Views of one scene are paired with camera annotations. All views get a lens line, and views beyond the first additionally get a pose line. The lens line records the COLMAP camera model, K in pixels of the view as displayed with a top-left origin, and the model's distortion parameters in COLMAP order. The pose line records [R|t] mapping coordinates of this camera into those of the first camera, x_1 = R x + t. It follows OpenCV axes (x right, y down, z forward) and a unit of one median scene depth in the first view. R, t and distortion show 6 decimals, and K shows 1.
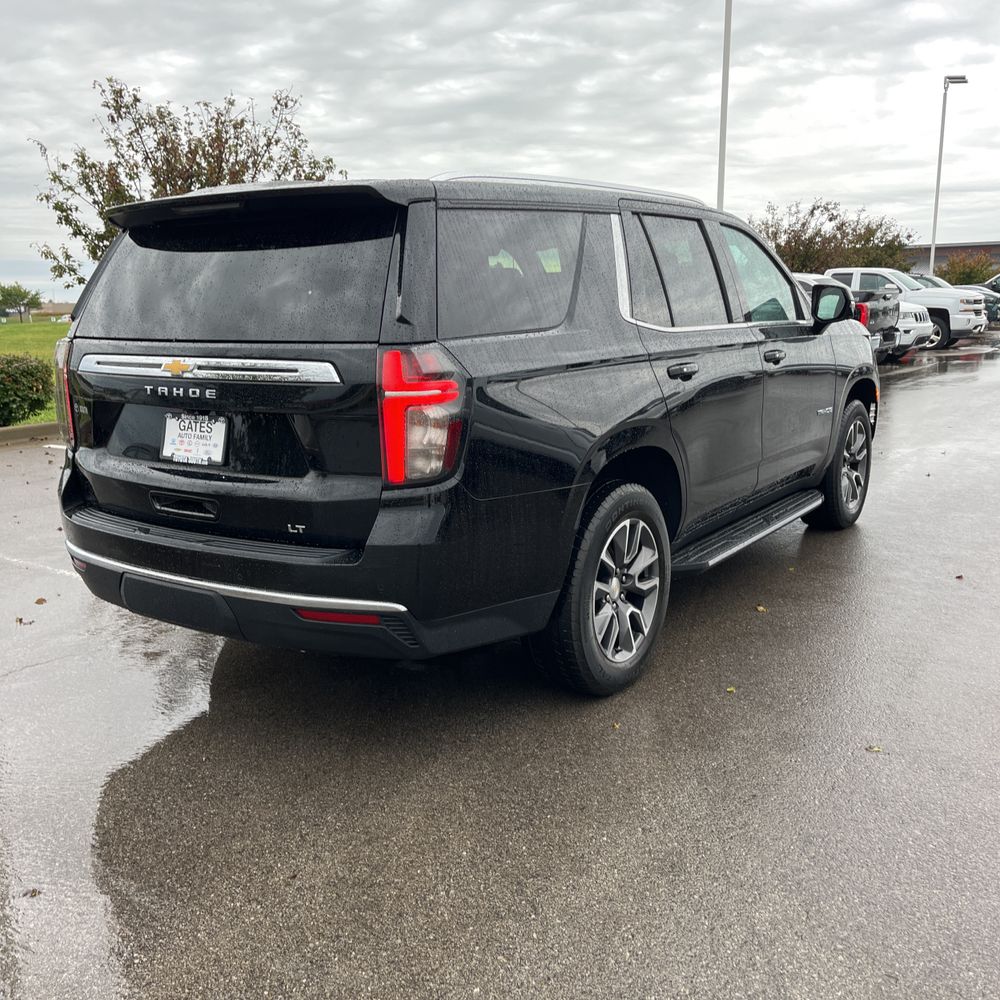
lens RADIAL K [[986.8, 0, 500.0], [0, 986.8, 500.0], [0, 0, 1]] dist [0.057859, -0.072435]
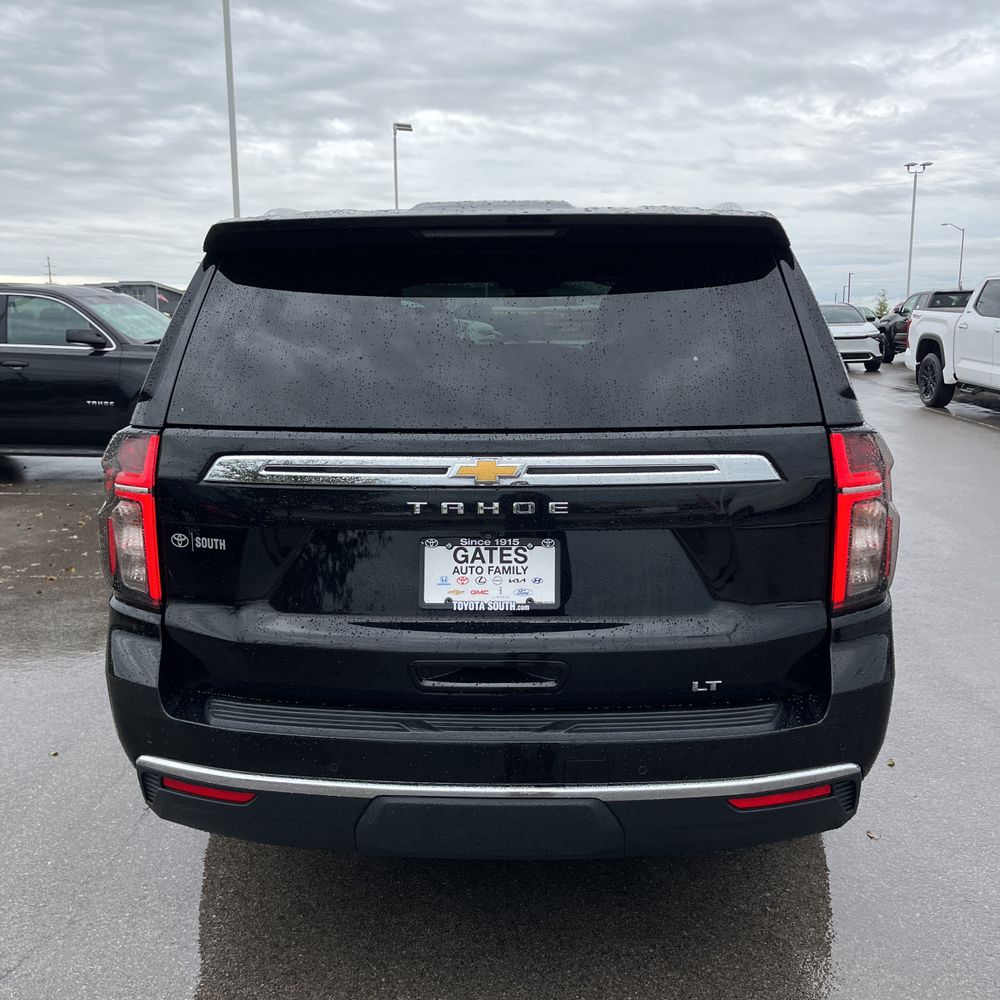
lens RADIAL K [[989.2, 0, 511.6], [0, 989.2, 482.7], [0, 0, 1]] dist [0.062345, -0.099947]
pose [[0.857078, -0.078131, 0.509228, -0.635928], [0.098463, 0.995055, -0.013052, -0.113483], [-0.505690, 0.061327, 0.860533, 0.414623]]
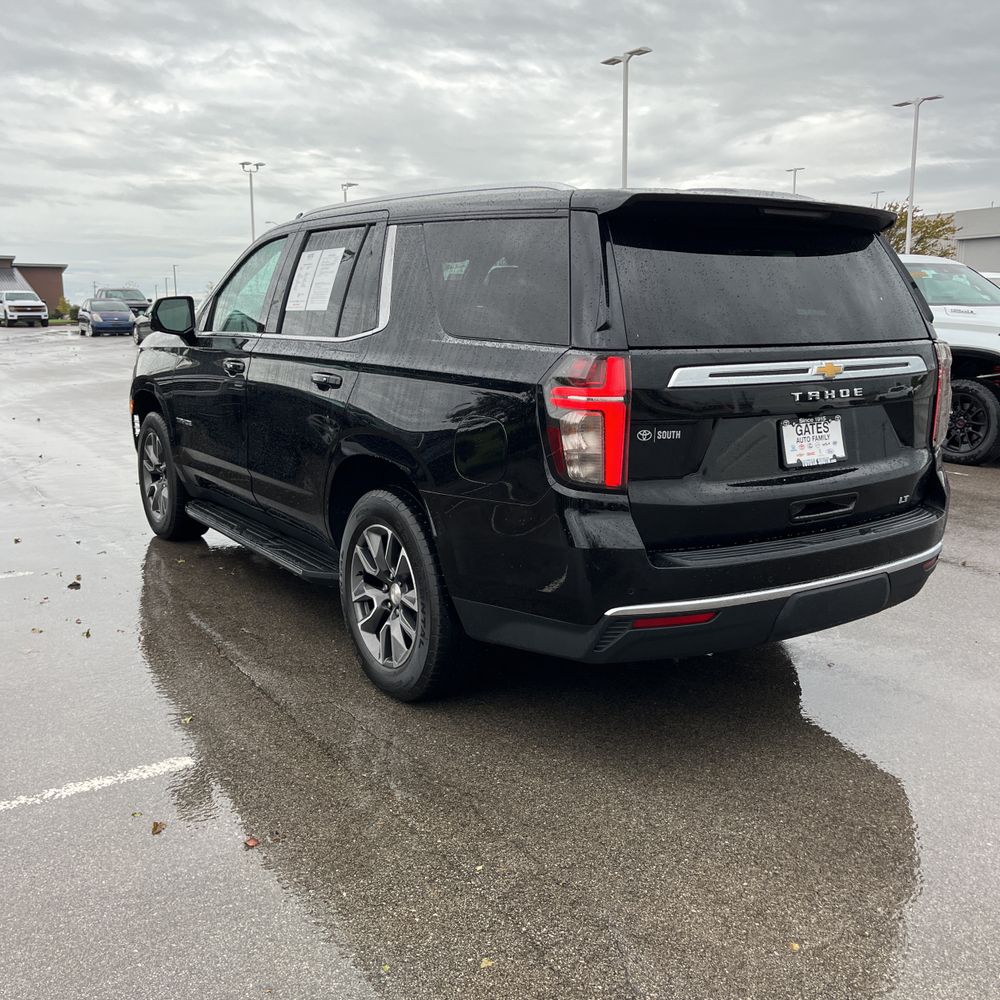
lens RADIAL K [[987.0, 0, 481.2], [0, 987.0, 490.8], [0, 0, 1]] dist [0.094895, -0.233022]
pose [[0.395058, -0.154267, 0.905611, -1.373769], [0.176621, 0.980163, 0.089918, -0.163520], [-0.901518, 0.124427, 0.414468, 0.897184]]
